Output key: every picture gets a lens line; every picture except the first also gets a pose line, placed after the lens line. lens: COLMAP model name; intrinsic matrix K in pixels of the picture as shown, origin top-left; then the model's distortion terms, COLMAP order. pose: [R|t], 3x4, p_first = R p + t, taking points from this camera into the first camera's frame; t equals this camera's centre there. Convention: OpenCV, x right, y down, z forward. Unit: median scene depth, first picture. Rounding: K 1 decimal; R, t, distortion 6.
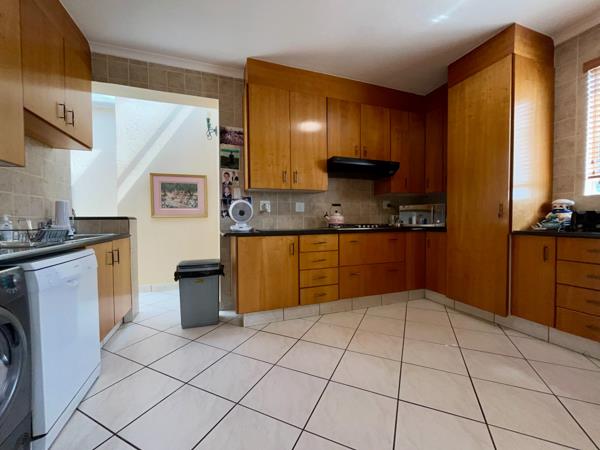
lens RADIAL K [[251.7, 0, 300.0], [0, 251.7, 225.0], [0, 0, 1]] dist [0.022265, 0.000044]
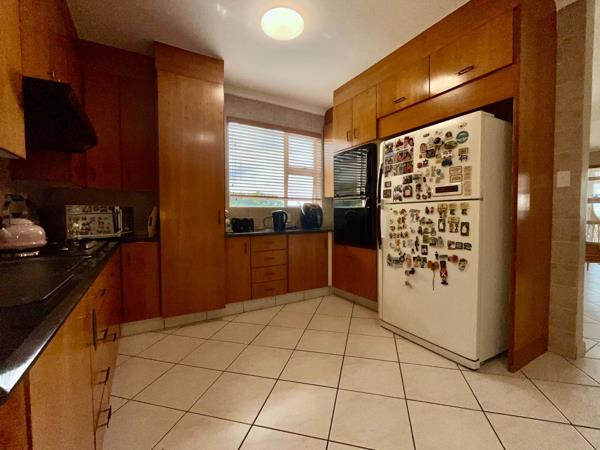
lens RADIAL K [[262.1, 0, 300.0], [0, 262.1, 225.0], [0, 0, 1]] dist [0.001359, 0.000211]
pose [[-0.161365, -0.024517, 0.986590, -0.425773], [0.035749, 0.998890, 0.030670, -0.042926], [-0.986247, 0.040219, -0.160309, 0.839754]]
